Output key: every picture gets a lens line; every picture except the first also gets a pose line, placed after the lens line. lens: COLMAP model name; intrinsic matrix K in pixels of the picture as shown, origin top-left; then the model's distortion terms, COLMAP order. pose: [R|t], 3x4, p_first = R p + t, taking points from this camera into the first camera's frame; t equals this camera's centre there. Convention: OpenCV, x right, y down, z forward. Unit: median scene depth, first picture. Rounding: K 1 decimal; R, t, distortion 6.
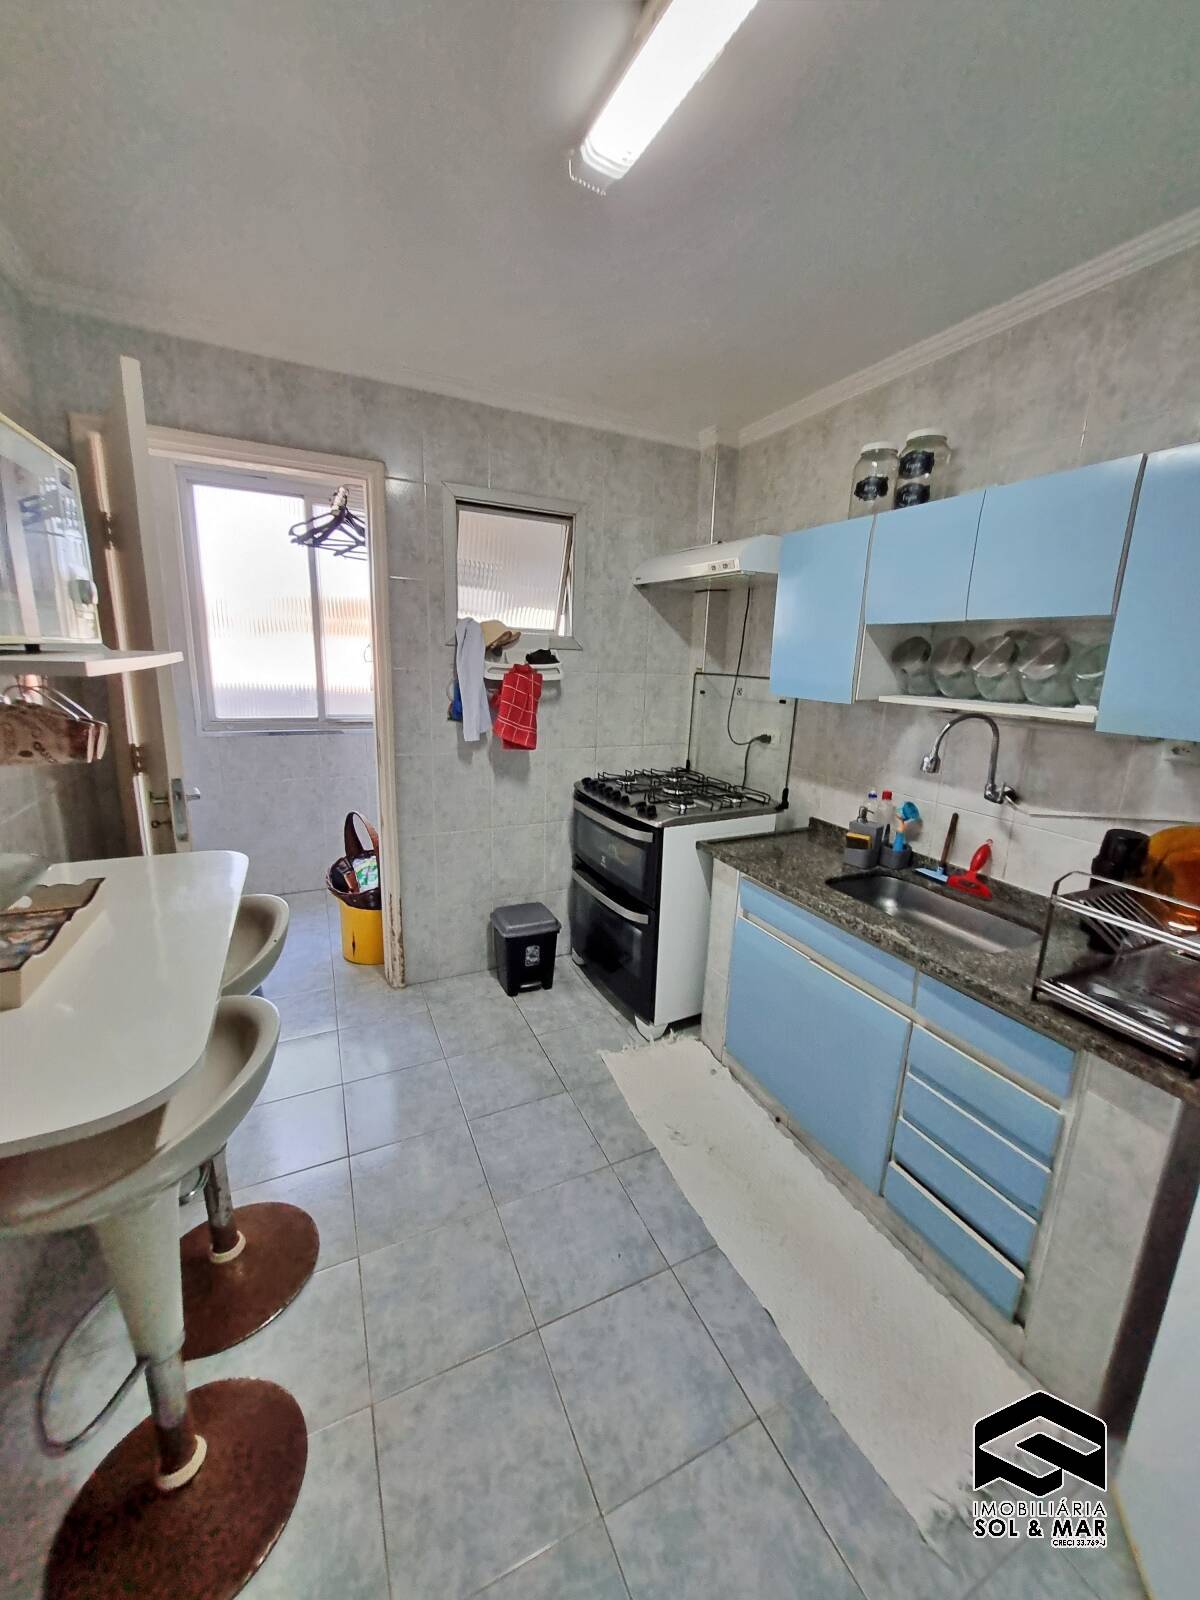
lens RADIAL K [[620.8, 0, 623.5], [0, 620.8, 801.1], [0, 0, 1]] dist [0.002153, -0.000403]
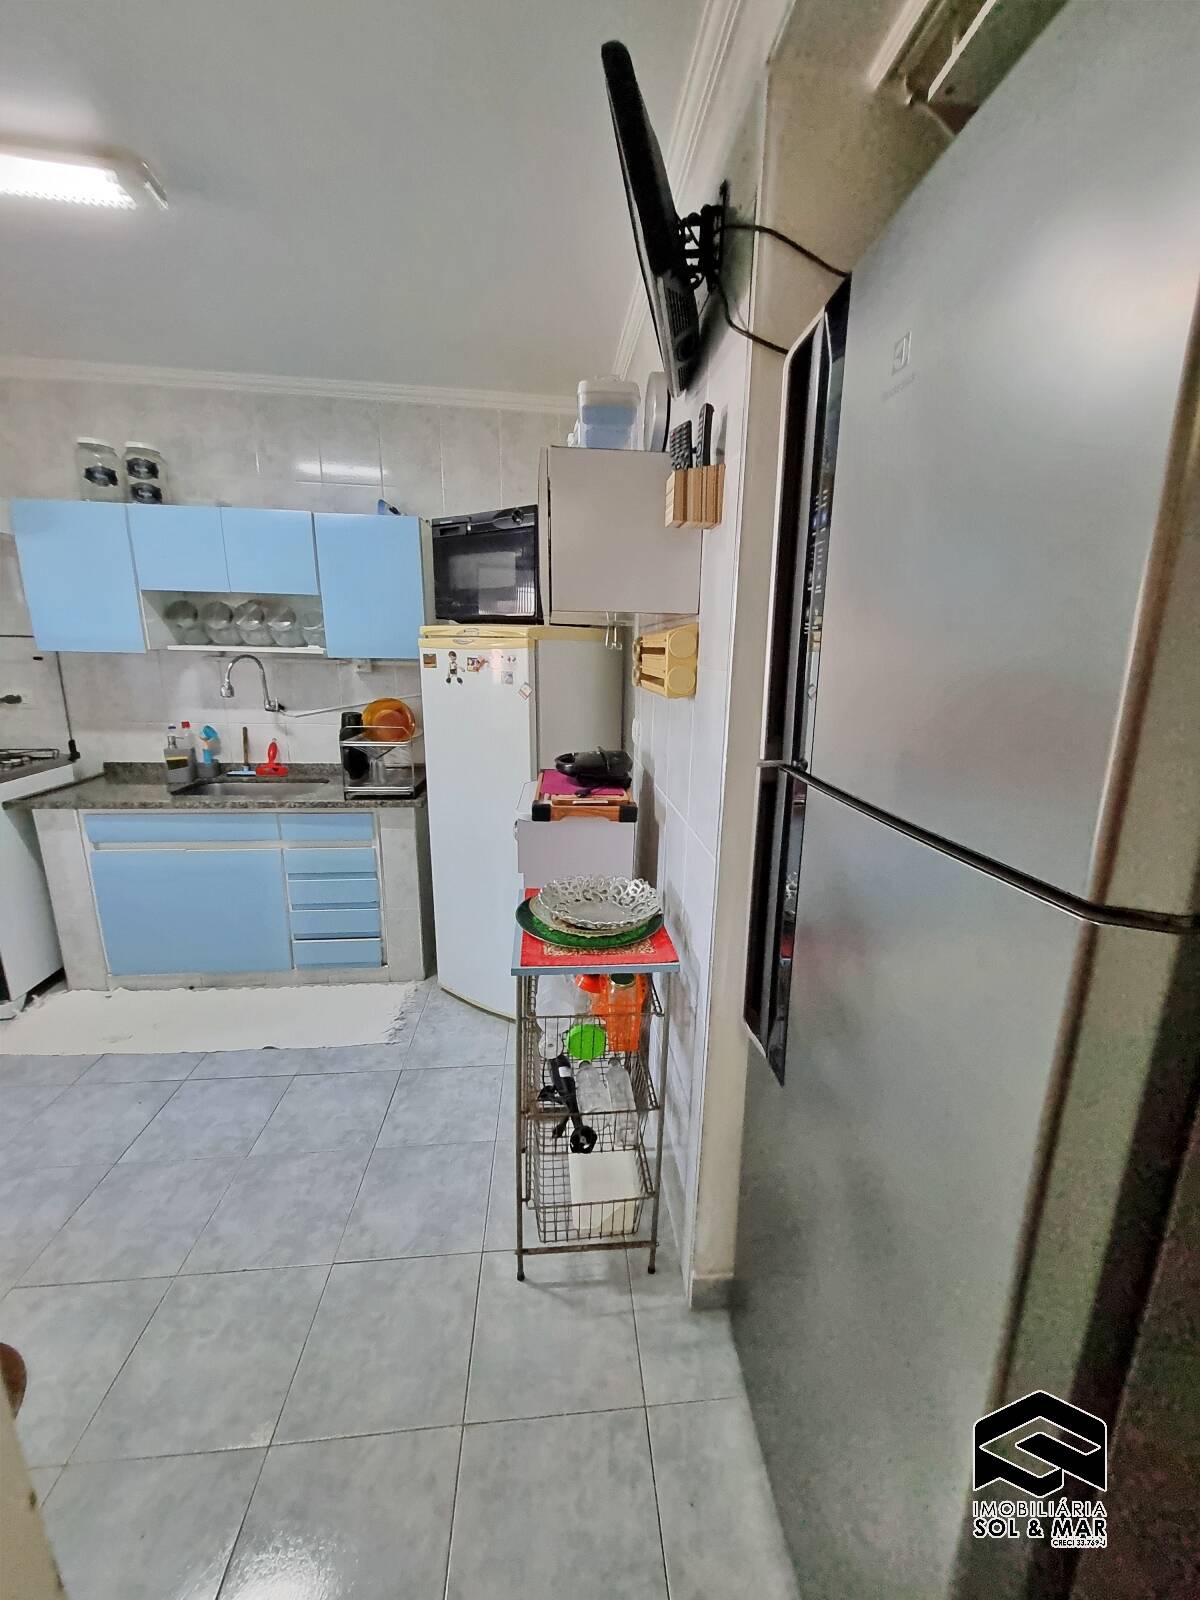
lens RADIAL K [[620.5, 0, 620.9], [0, 620.5, 797.5], [0, 0, 1]] dist [0.001833, -0.002843]
pose [[0.354693, -0.251485, 0.900526, -0.504814], [0.201626, 0.961059, 0.188975, 0.082972], [-0.912984, 0.114542, 0.391587, -0.347946]]
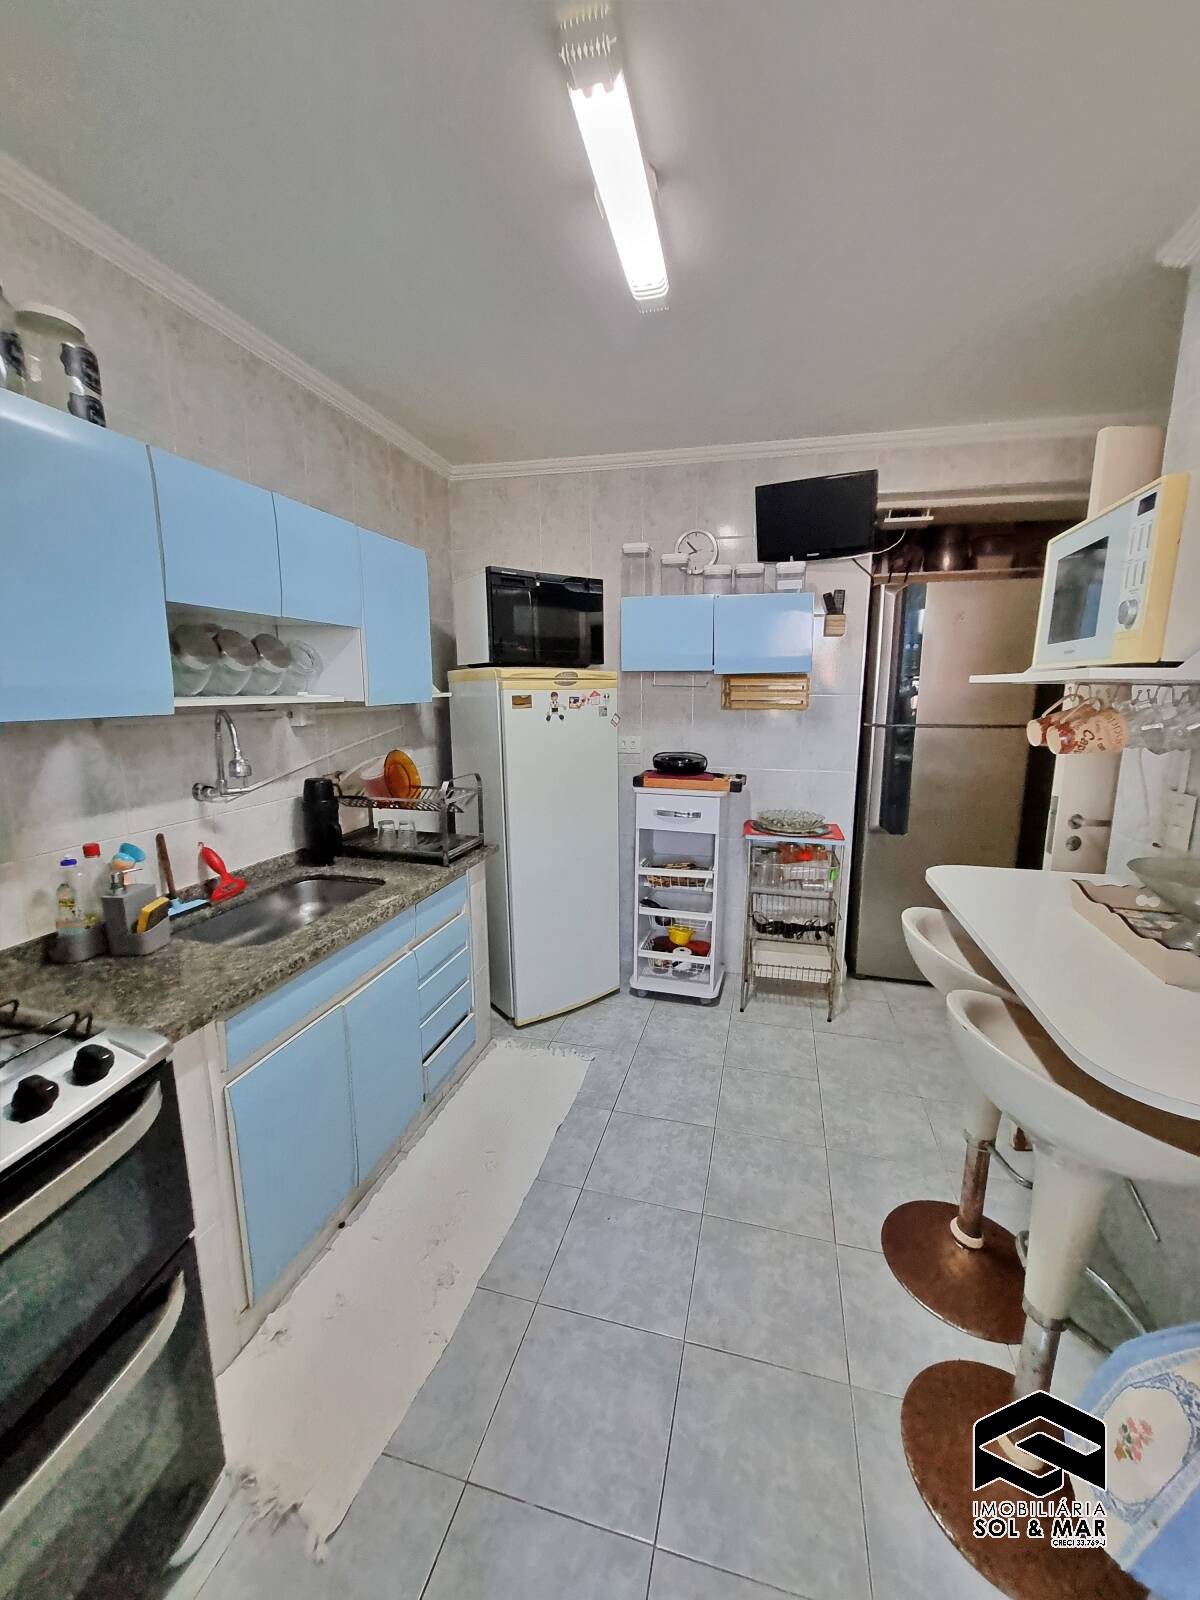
lens RADIAL K [[638.2, 0, 600.0], [0, 638.2, 800.0], [0, 0, 1]] dist [0.001902, 0.000040]
pose [[-0.748488, -0.161262, 0.643243, -0.475306], [0.116085, 0.923144, 0.366511, -0.279125], [-0.652909, 0.349000, -0.672241, 1.211723]]
